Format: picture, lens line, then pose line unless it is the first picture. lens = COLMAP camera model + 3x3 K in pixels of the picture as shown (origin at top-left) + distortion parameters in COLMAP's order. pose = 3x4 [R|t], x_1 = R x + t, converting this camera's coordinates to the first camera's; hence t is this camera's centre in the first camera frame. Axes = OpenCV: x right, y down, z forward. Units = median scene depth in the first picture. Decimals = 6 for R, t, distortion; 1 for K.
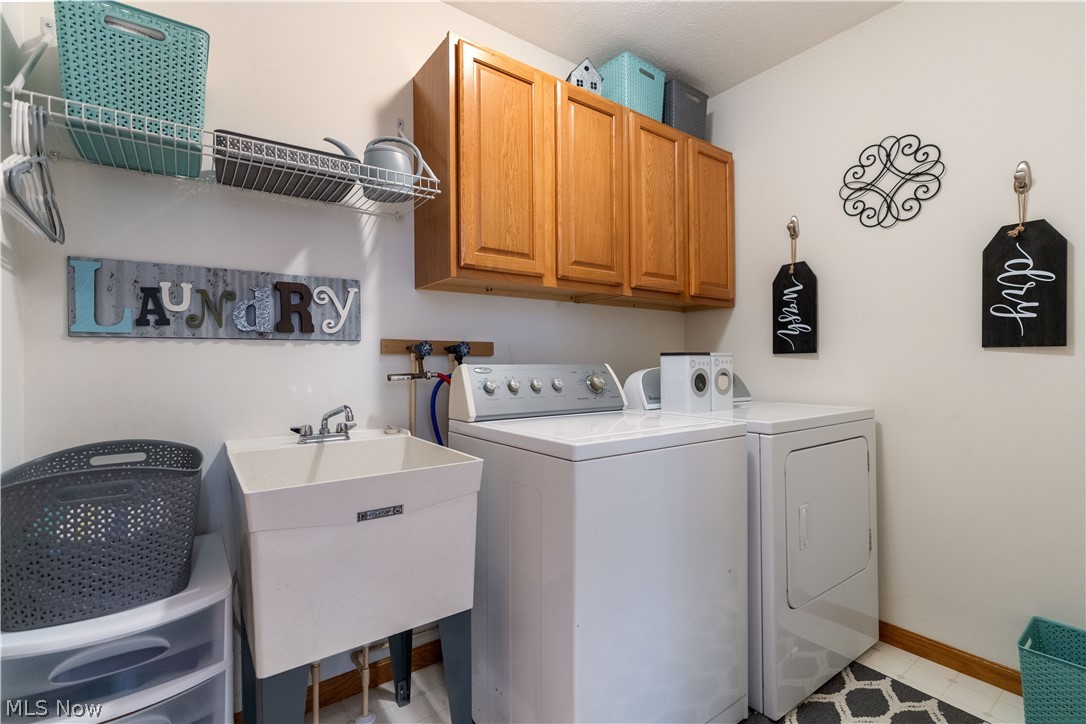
lens RADIAL K [[491.9, 0, 545.5], [0, 491.9, 361.4], [0, 0, 1]] dist [-0.000531, 0.000448]
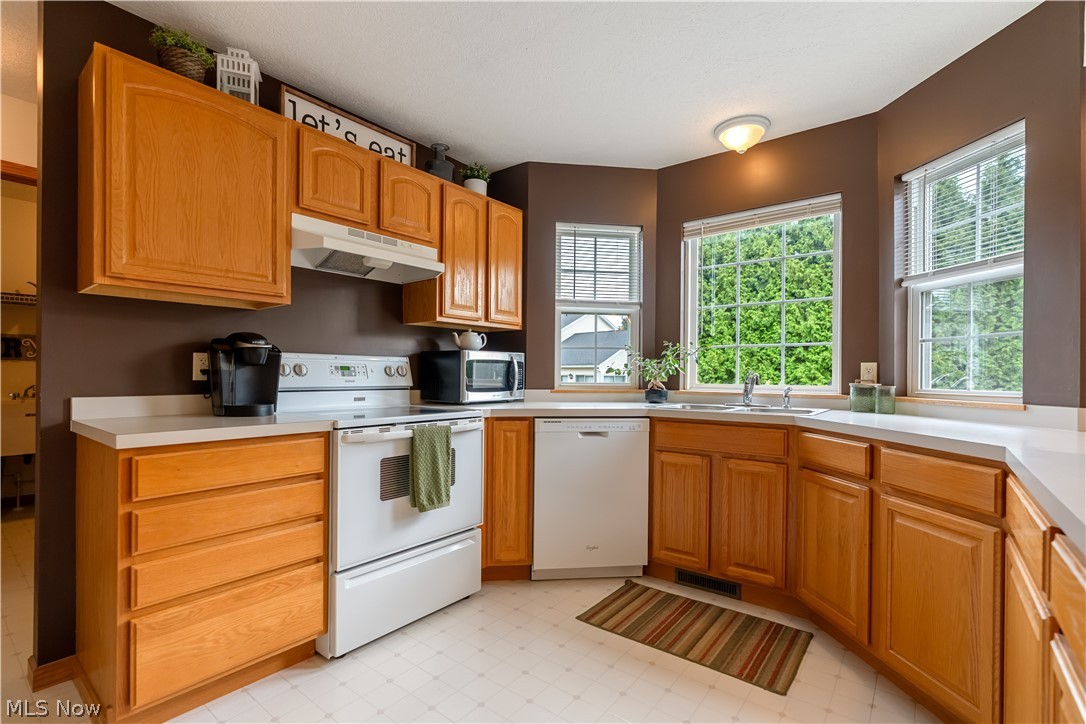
lens RADIAL K [[501.4, 0, 545.3], [0, 501.4, 372.3], [0, 0, 1]] dist [-0.003172, 0.000143]
pose [[0.962080, 0.012007, 0.272502, 1.424559], [-0.012855, 0.999916, 0.001327, -0.017062], [-0.272464, -0.004780, 0.962154, -2.216345]]
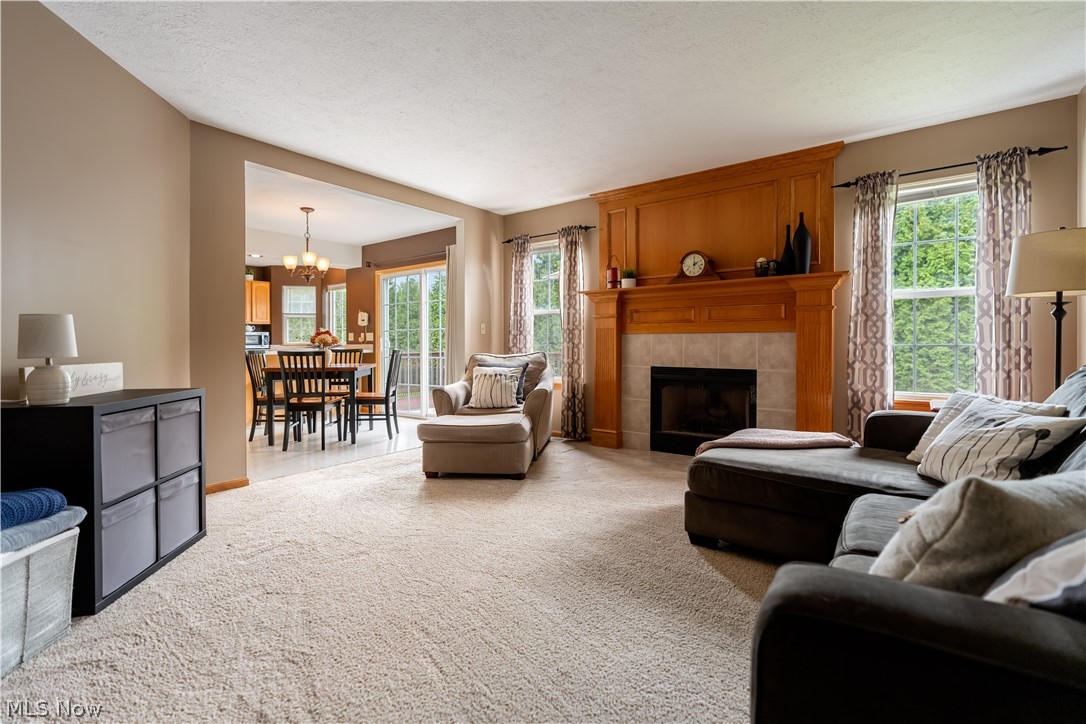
lens RADIAL K [[491.9, 0, 545.5], [0, 491.9, 361.4], [0, 0, 1]] dist [-0.000531, 0.000448]
pose [[0.956455, -0.008722, 0.291748, 3.350009], [-0.002311, 0.999296, 0.037451, 0.028656], [-0.291870, -0.036494, 0.955762, -6.860270]]
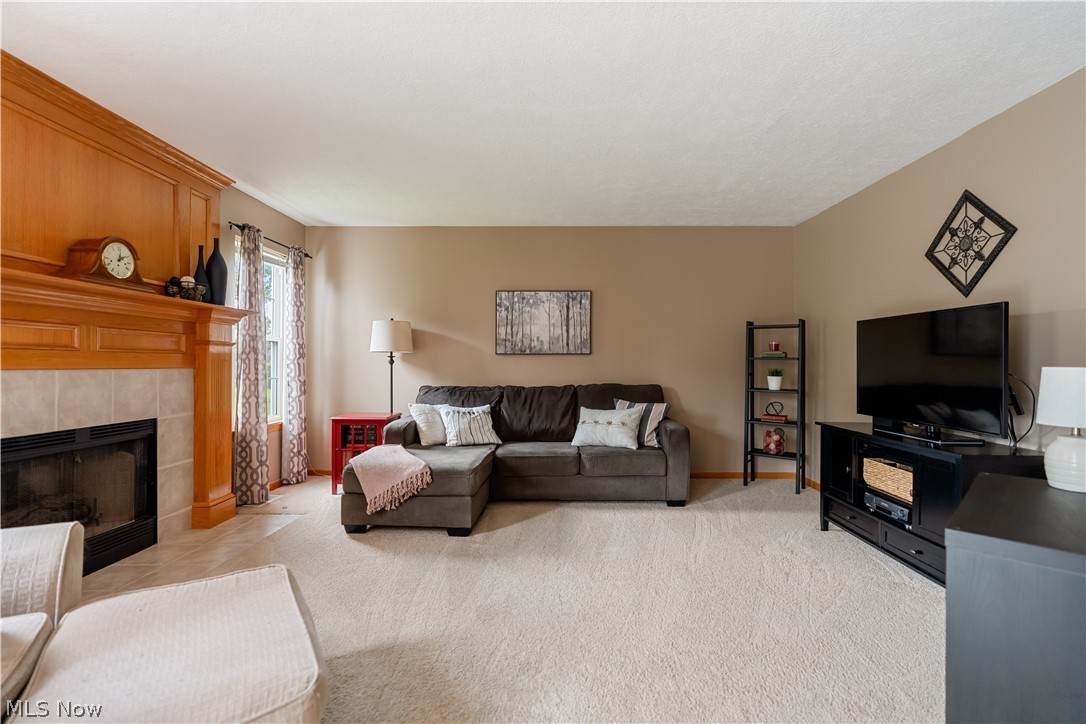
lens RADIAL K [[491.9, 0, 545.5], [0, 491.9, 361.4], [0, 0, 1]] dist [-0.000531, 0.000448]
pose [[-0.795033, 0.003142, 0.606558, 2.745583], [-0.002338, 0.999963, -0.008244, -0.046863], [-0.606561, -0.007972, -0.794997, -4.016709]]
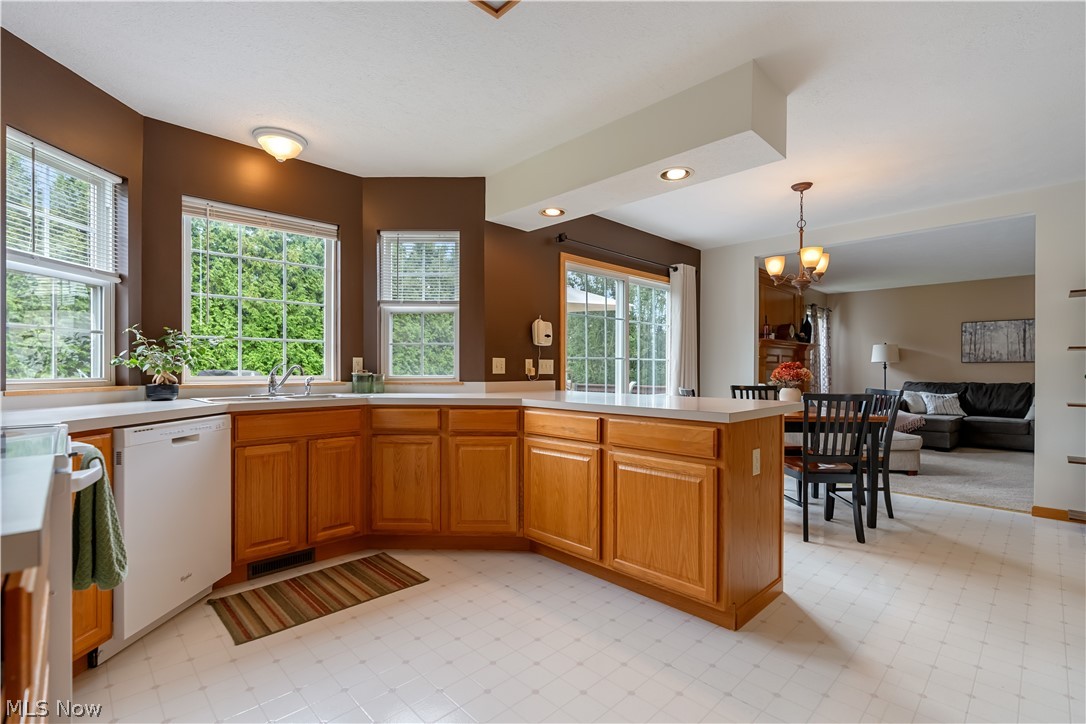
lens RADIAL K [[496.3, 0, 545.3], [0, 496.3, 371.2], [0, 0, 1]] dist [0.000001, 0.000089]
pose [[-0.144495, -0.000557, 0.989505, 0.530428], [-0.005941, 0.999982, -0.000304, -0.002836], [-0.989488, -0.005923, -0.144495, -1.415777]]
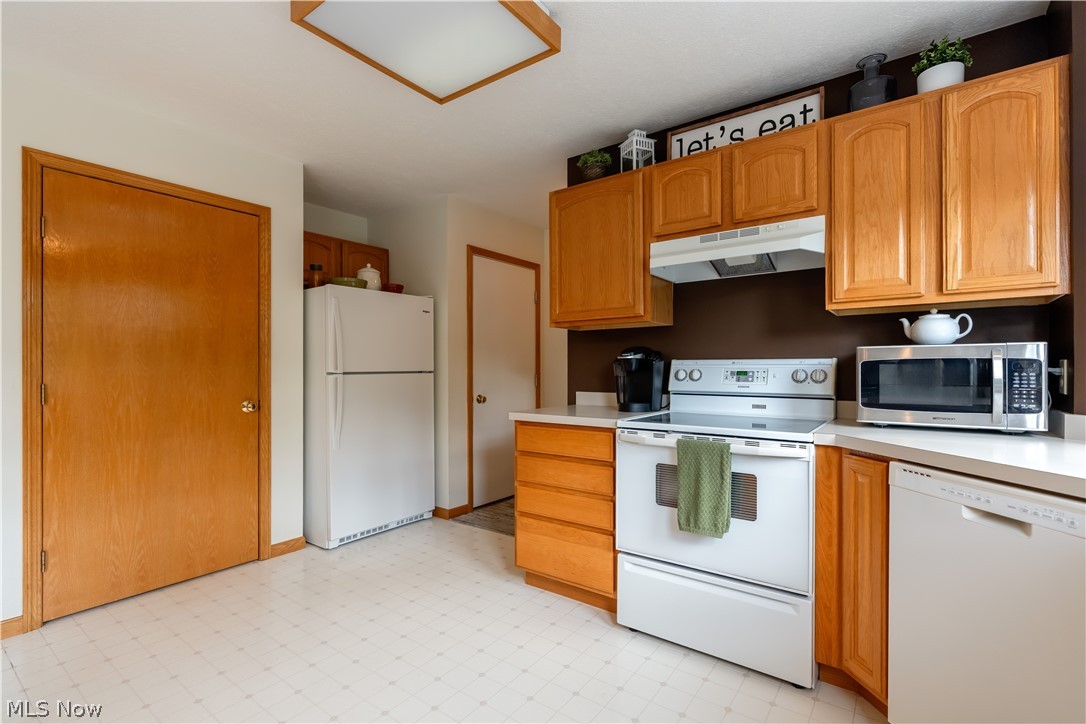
lens RADIAL K [[501.8, 0, 551.1], [0, 501.8, 368.6], [0, 0, 1]] dist [-0.002808, -0.000036]
pose [[0.297930, 0.004228, -0.954578, 2.575135], [0.004226, 0.999975, 0.005748, -0.046550], [0.954578, -0.005747, 0.297904, -1.509855]]
